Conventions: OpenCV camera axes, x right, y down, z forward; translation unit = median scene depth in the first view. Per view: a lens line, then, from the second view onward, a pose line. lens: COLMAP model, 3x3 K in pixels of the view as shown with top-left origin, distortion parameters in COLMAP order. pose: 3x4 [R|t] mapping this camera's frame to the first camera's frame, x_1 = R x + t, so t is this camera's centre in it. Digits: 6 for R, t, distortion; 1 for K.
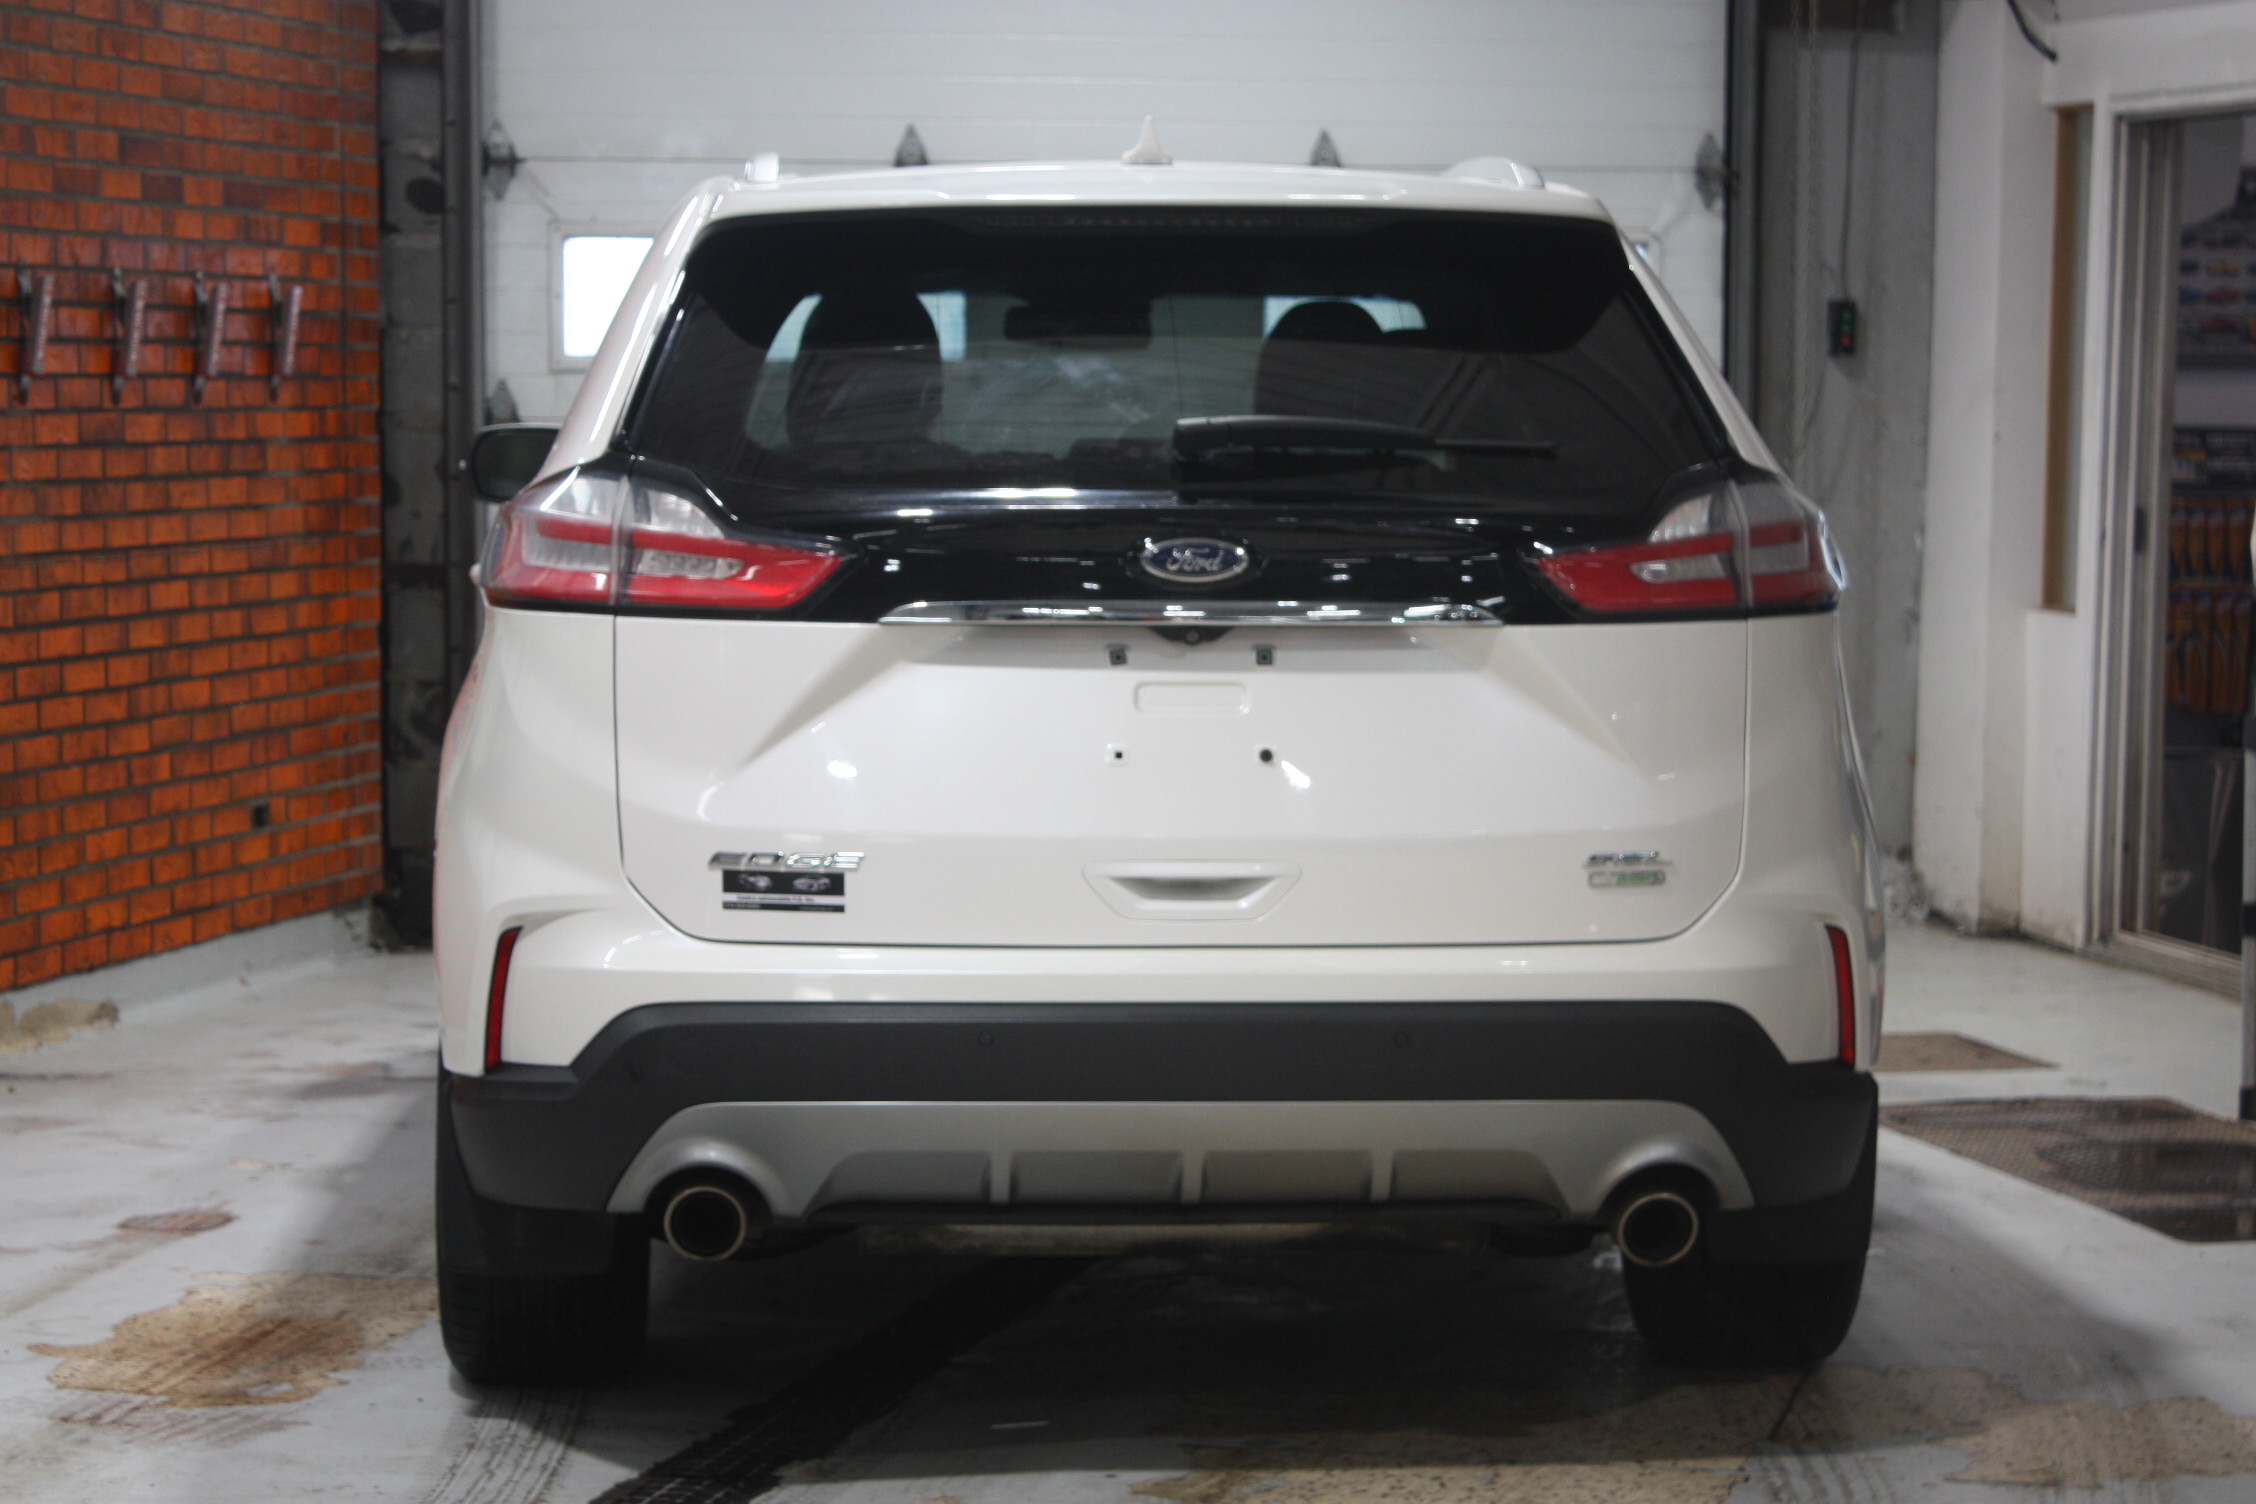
lens RADIAL K [[5303.2, 0, 1133.9], [0, 5303.2, 741.4], [0, 0, 1]] dist [0.060870, 0.000000]
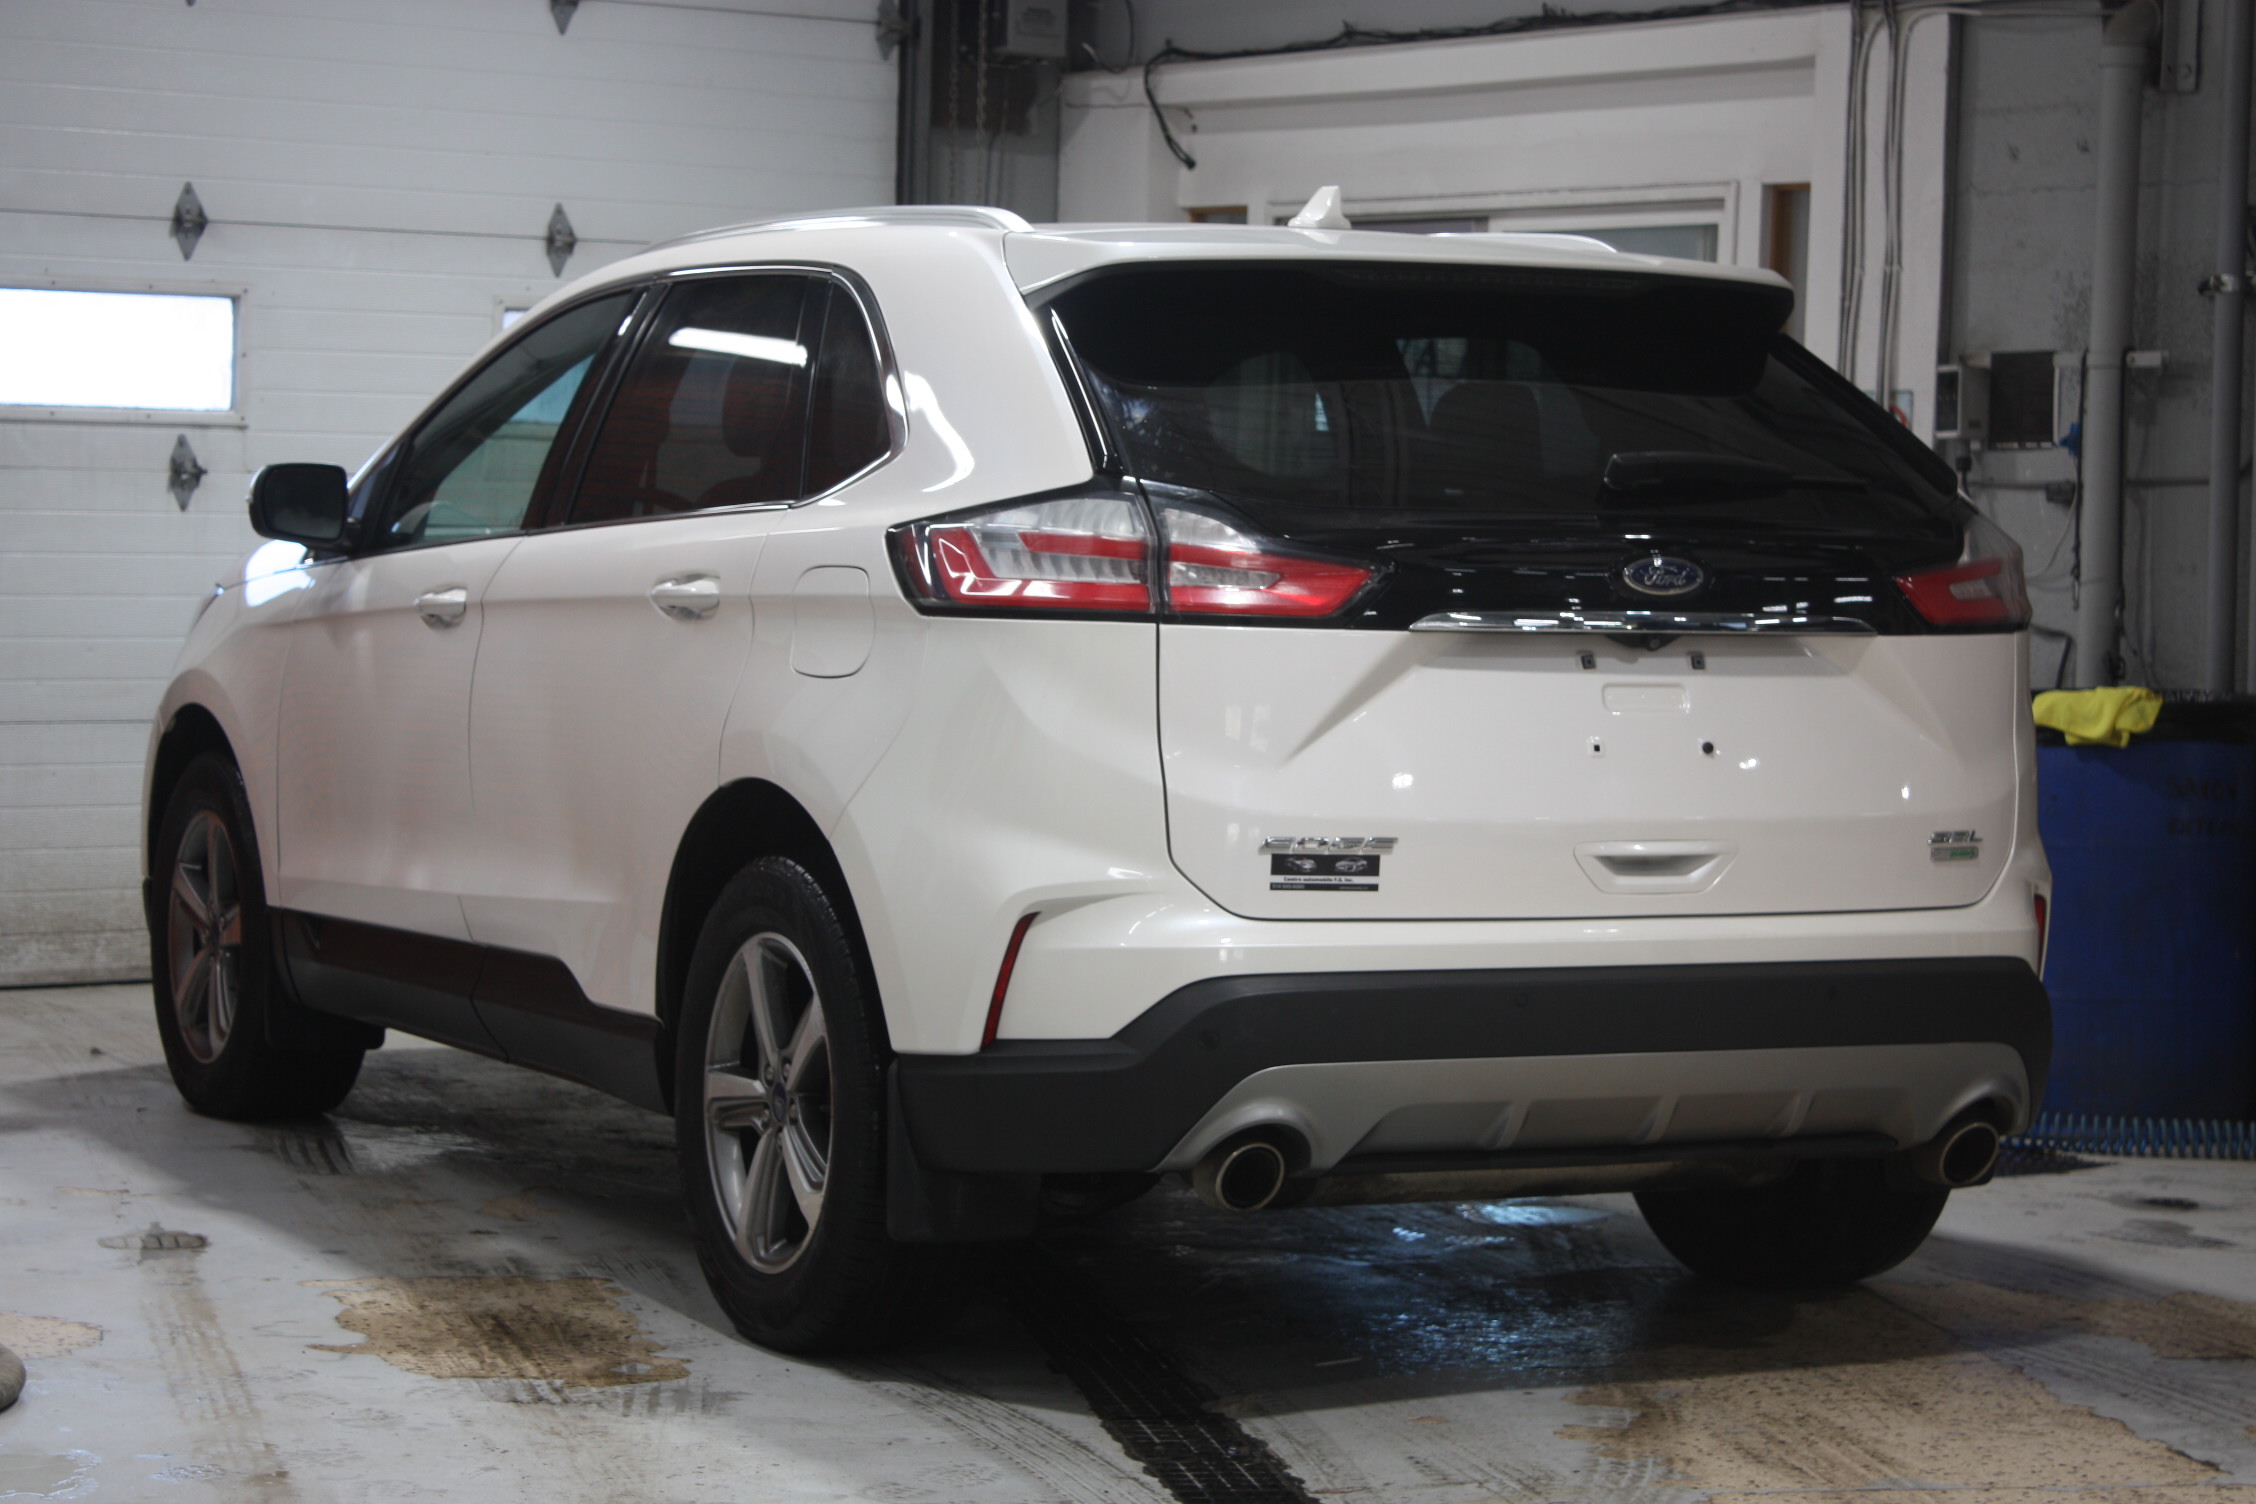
lens RADIAL K [[5182.3, 0, 1121.3], [0, 5182.3, 760.6], [0, 0, 1]] dist [0.140930, 0.000000]
pose [[0.917213, -0.005717, 0.398357, -0.528768], [0.011498, 0.999860, -0.012124, 0.017288], [-0.398232, 0.015700, 0.917150, 0.024161]]
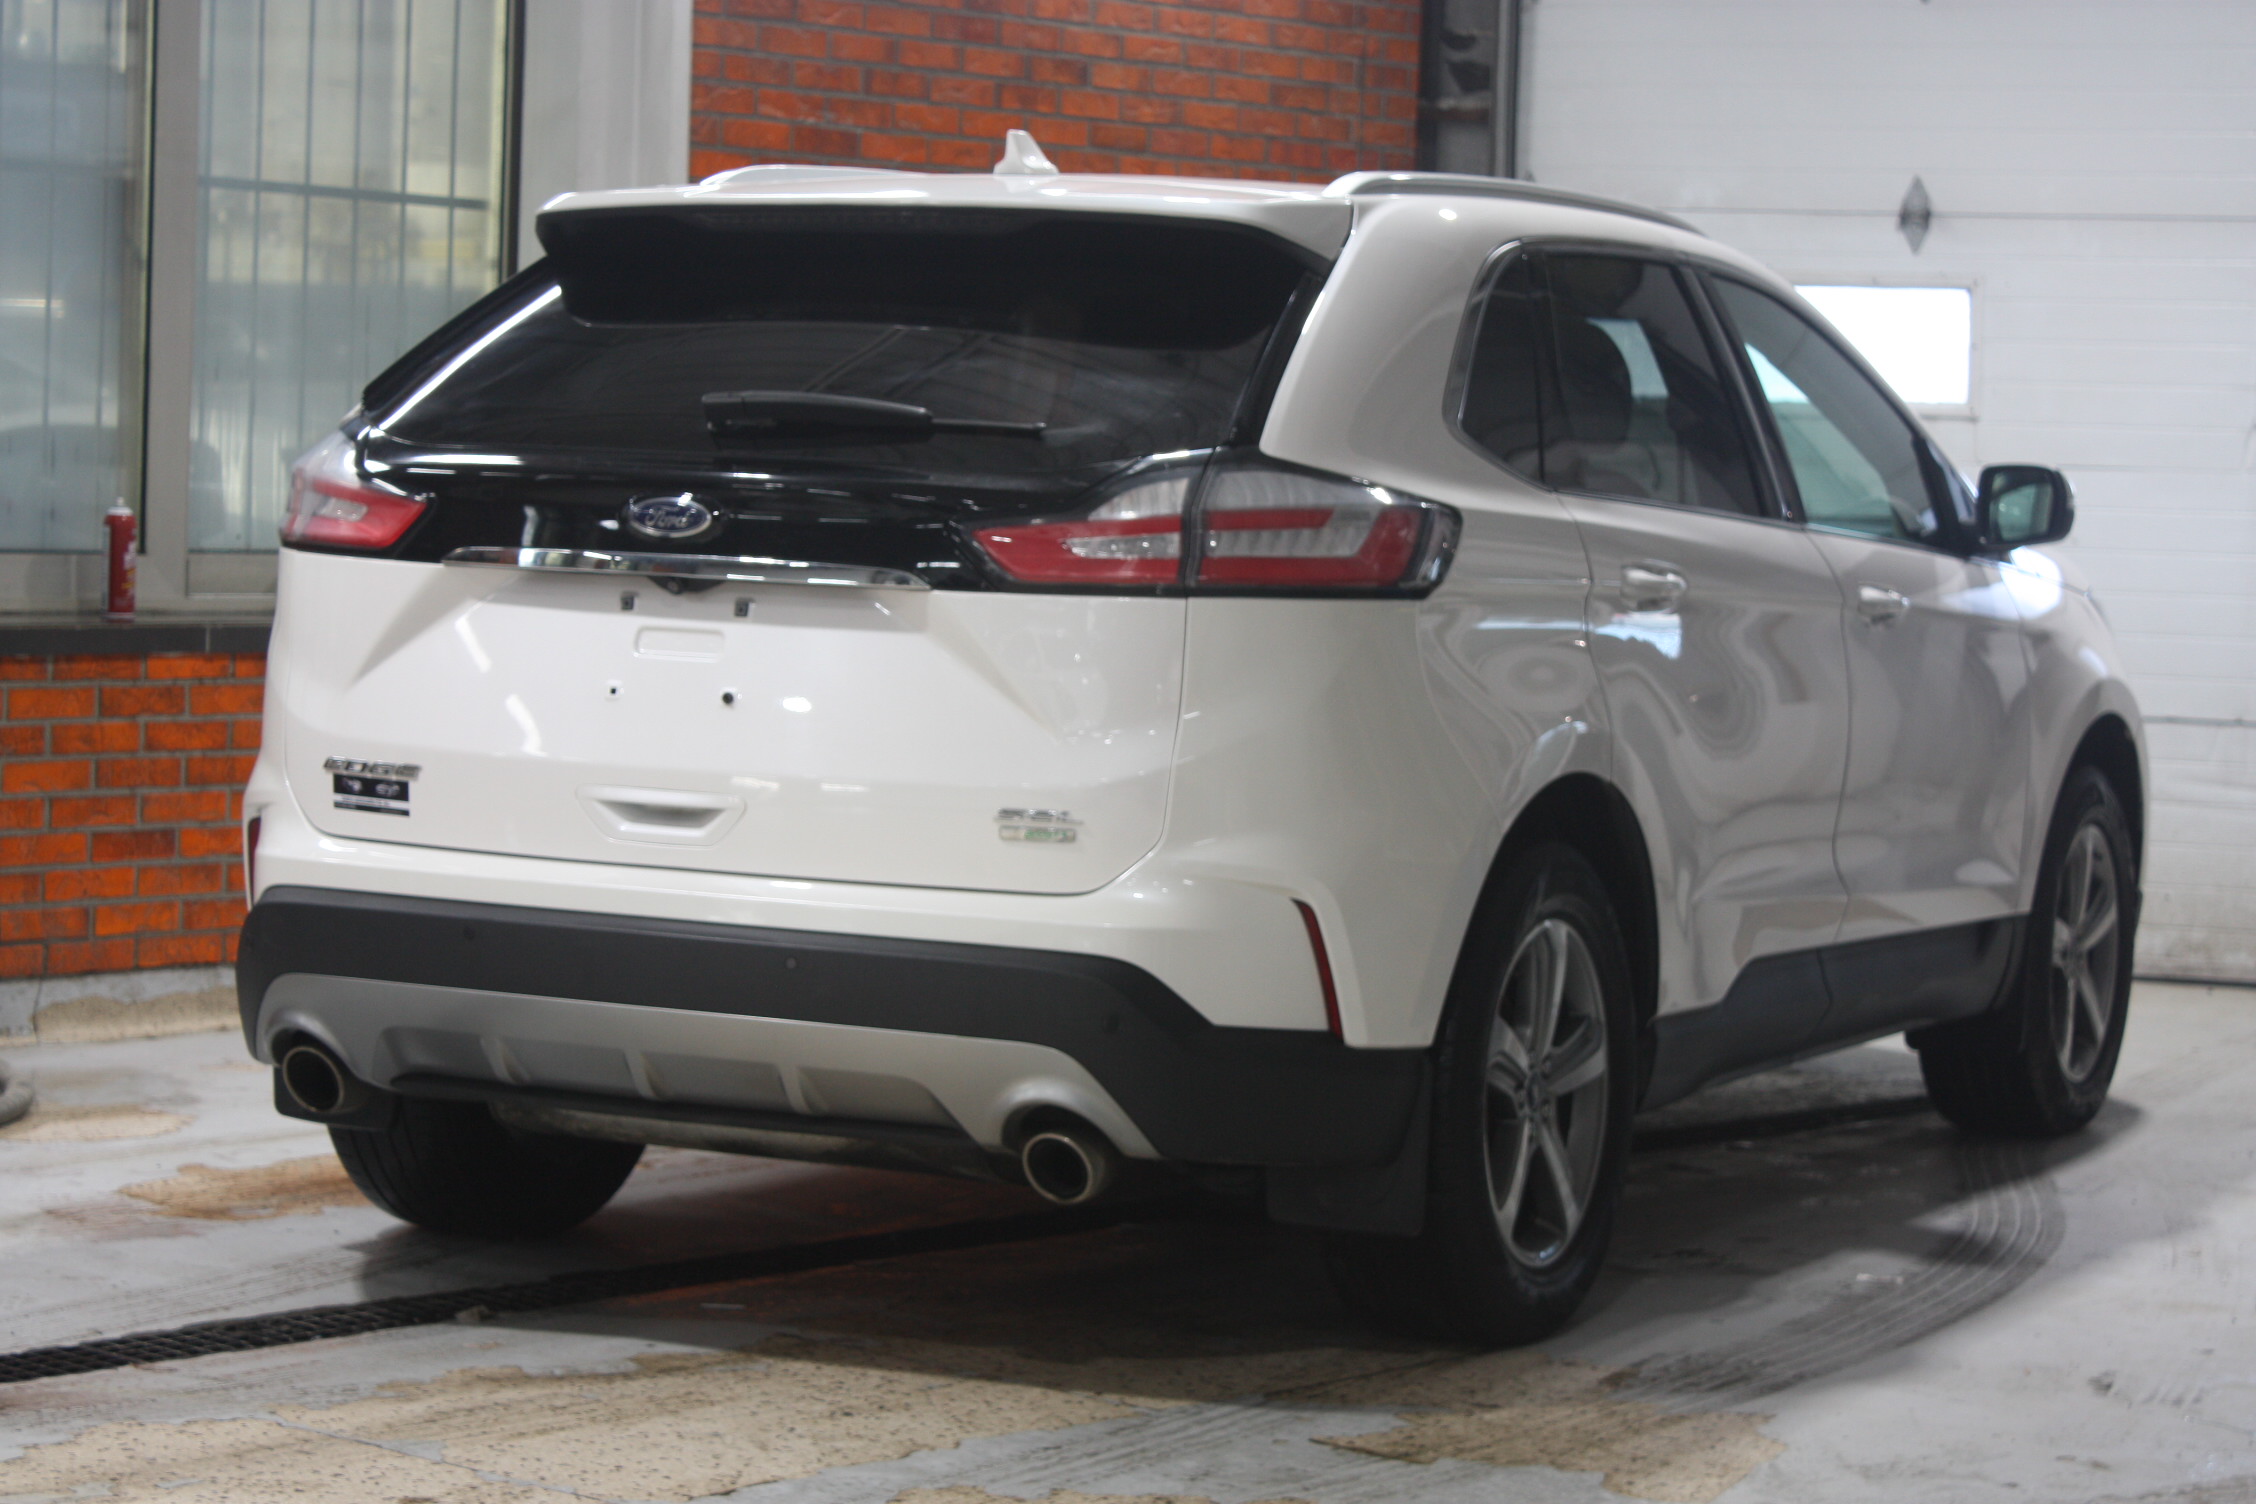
lens RADIAL K [[5114.3, 0, 1119.9], [0, 5114.3, 753.3], [0, 0, 1]] dist [0.147274, 0.000000]
pose [[0.869677, 0.057248, -0.490290, 0.607367], [-0.064698, 0.997903, 0.001757, 0.006847], [0.489363, 0.030193, 0.871557, 0.114002]]
